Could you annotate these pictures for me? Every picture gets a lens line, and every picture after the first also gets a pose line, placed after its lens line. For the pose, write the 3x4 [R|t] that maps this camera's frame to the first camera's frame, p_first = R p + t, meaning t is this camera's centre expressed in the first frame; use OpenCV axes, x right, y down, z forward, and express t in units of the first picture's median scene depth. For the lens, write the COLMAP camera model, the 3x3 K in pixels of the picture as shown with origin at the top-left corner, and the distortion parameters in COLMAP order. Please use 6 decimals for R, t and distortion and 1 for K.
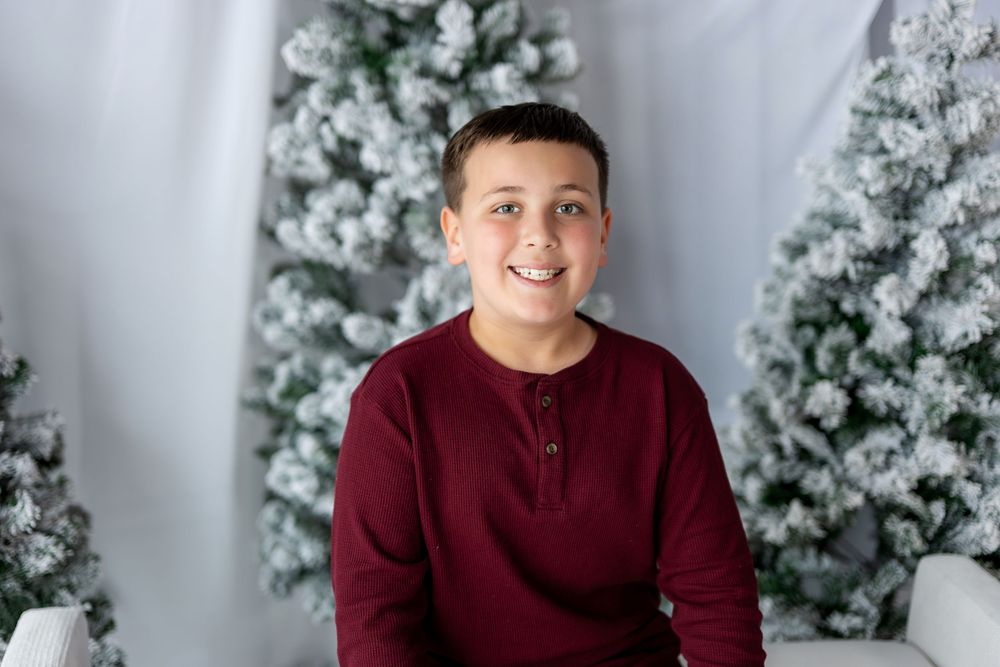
lens RADIAL K [[1426.6, 0, 486.4], [0, 1426.6, 343.4], [0, 0, 1]] dist [-0.006876, 0.000000]
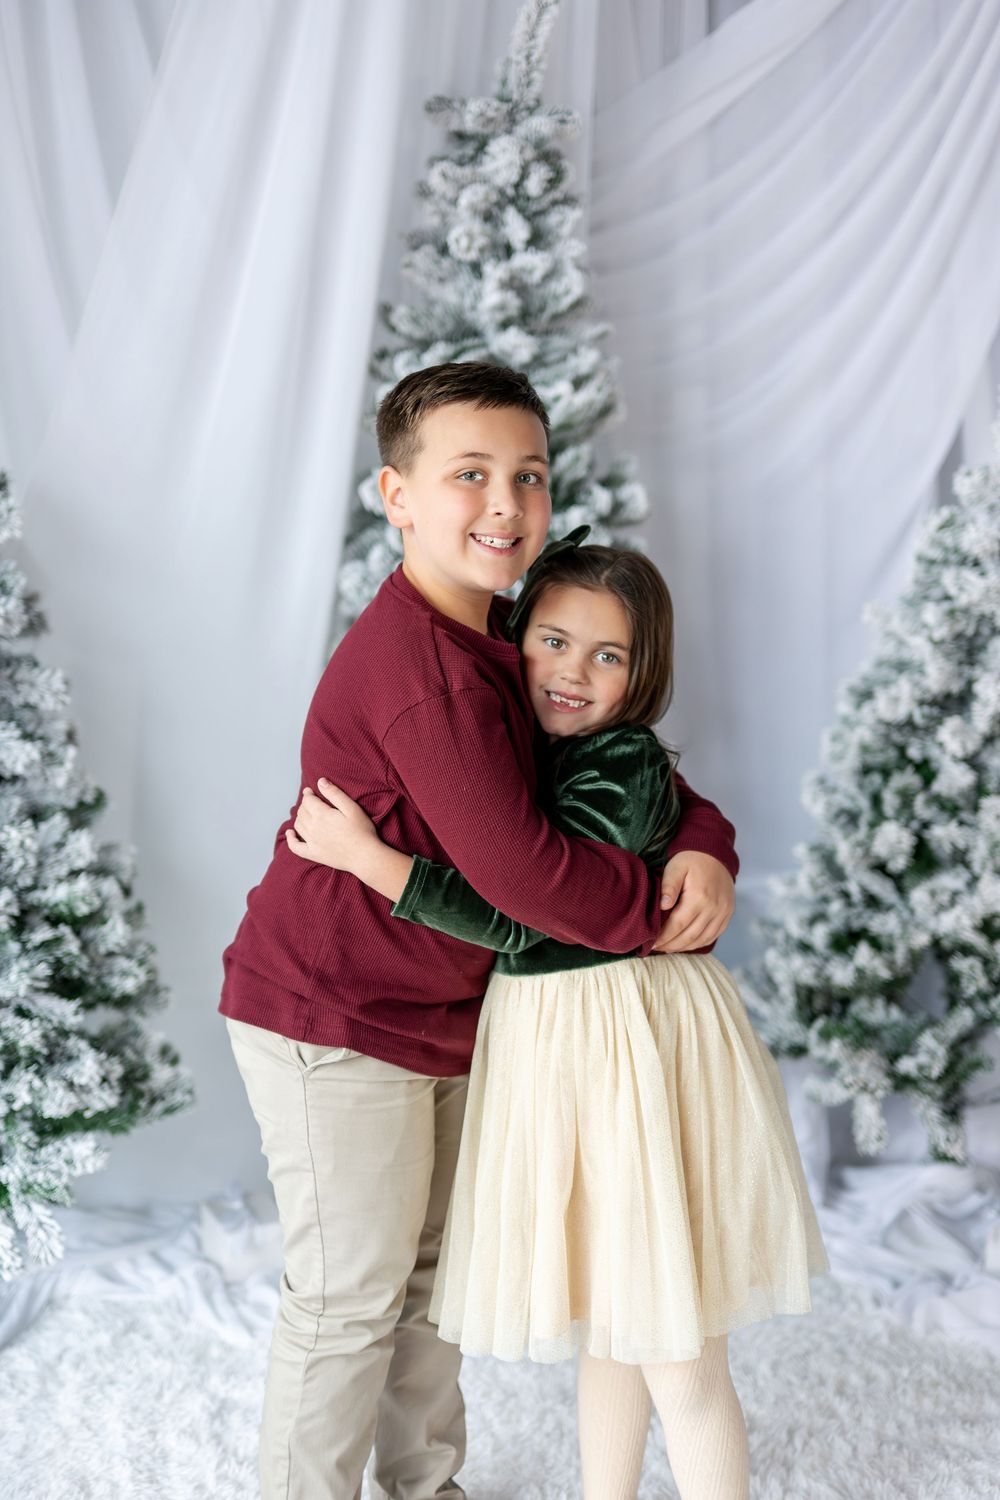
lens RADIAL K [[2140.0, 0, 504.5], [0, 2140.0, 744.0], [0, 0, 1]] dist [-0.006876, 0.000000]
pose [[0.998818, 0.013751, 0.046631, -0.108511], [-0.009849, 0.996509, -0.082897, 0.099895], [-0.047608, 0.082340, 0.995467, -0.503284]]
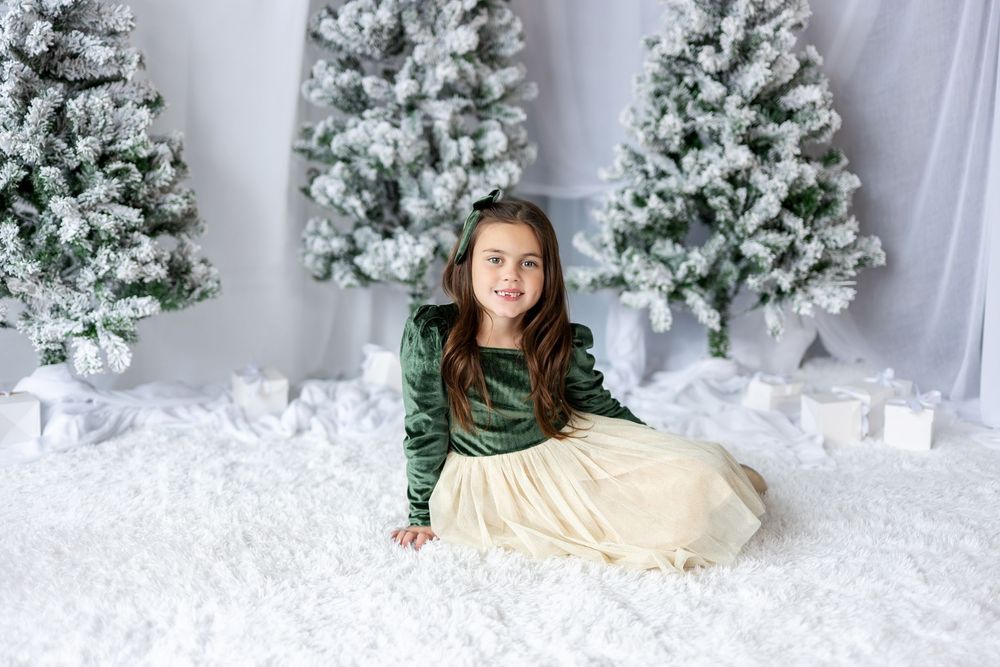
lens RADIAL K [[1426.6, 0, 495.5], [0, 1426.6, 325.7], [0, 0, 1]] dist [-0.006876, 0.000000]
pose [[0.999616, -0.000061, 0.027715, 0.001460], [0.002701, 0.995454, -0.095204, 0.405666], [-0.027583, 0.095242, 0.995072, -0.535676]]
